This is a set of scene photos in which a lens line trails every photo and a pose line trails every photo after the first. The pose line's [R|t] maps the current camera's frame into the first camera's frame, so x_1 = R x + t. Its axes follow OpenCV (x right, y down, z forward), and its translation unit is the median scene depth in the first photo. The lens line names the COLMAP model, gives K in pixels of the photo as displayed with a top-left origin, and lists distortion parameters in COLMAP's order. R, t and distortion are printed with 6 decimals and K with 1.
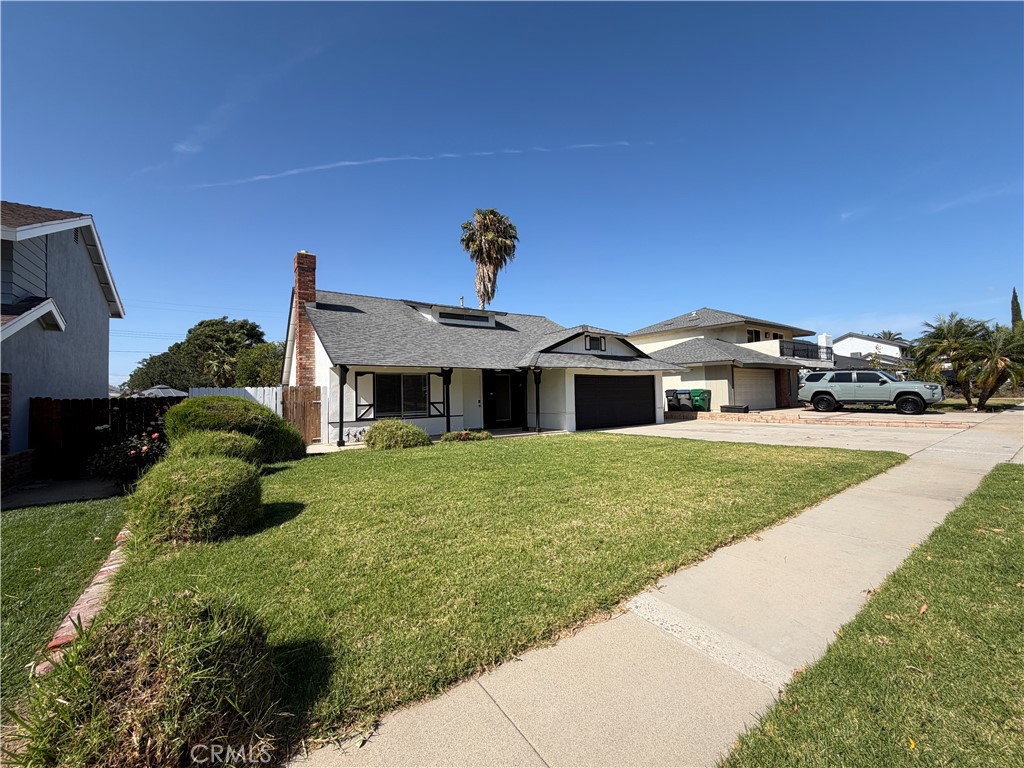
lens RADIAL K [[408.7, 0, 512.0], [0, 408.7, 384.0], [0, 0, 1]] dist [-0.001463, -0.000372]
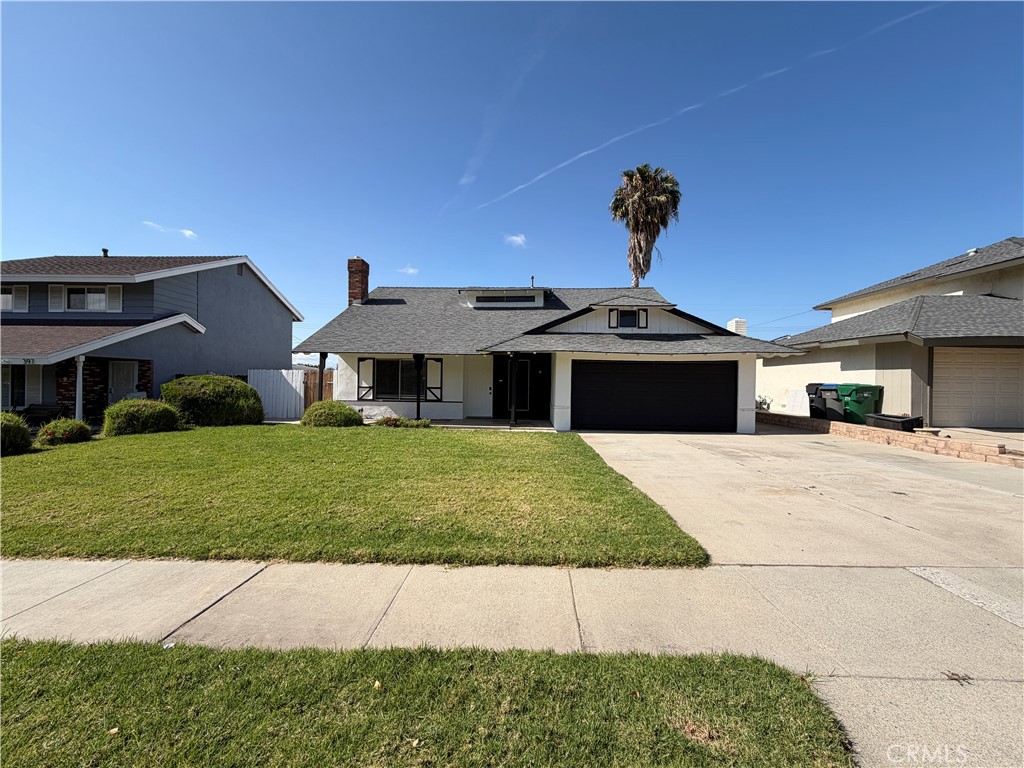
lens RADIAL K [[409.9, 0, 509.0], [0, 409.9, 384.8], [0, 0, 1]] dist [0.001995, 0.000067]
pose [[0.794074, 0.036865, -0.606702, 0.499821], [-0.012633, 0.998944, 0.044165, -0.007846], [0.607690, -0.027406, 0.793701, 0.261009]]
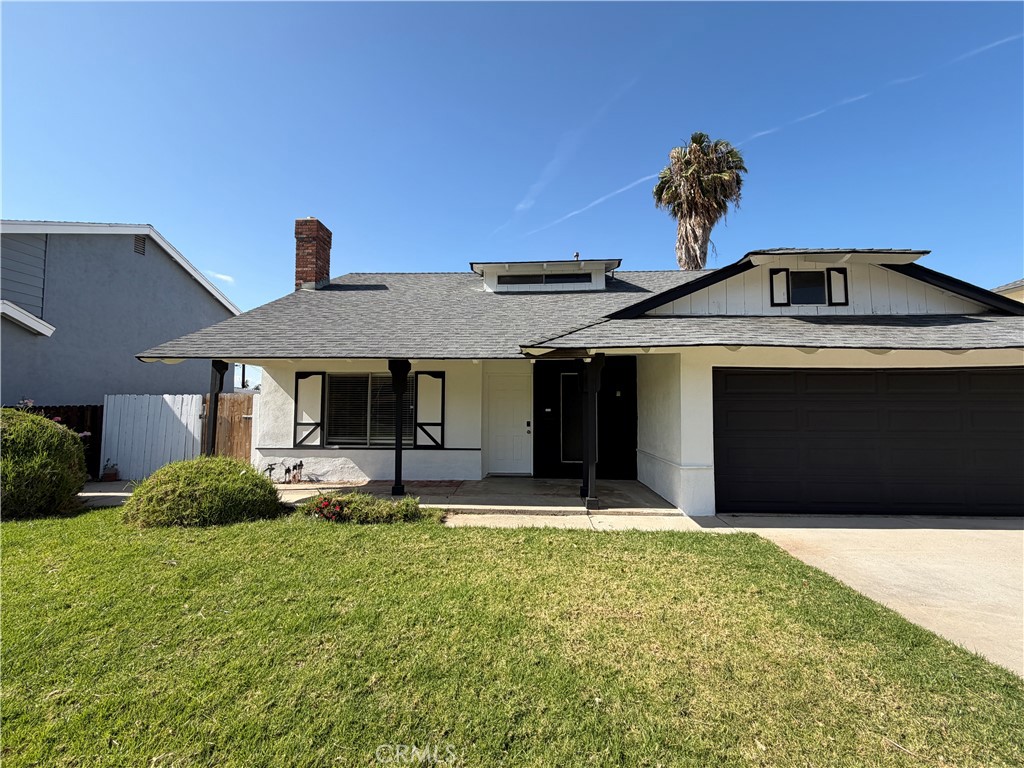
lens RADIAL K [[406.4, 0, 510.2], [0, 406.4, 387.2], [0, 0, 1]] dist [0.000966, -0.004175]
pose [[0.795532, -0.003185, -0.605903, 0.214063], [-0.002518, 0.999960, -0.008562, -0.000792], [0.605906, 0.008337, 0.795492, 0.528789]]
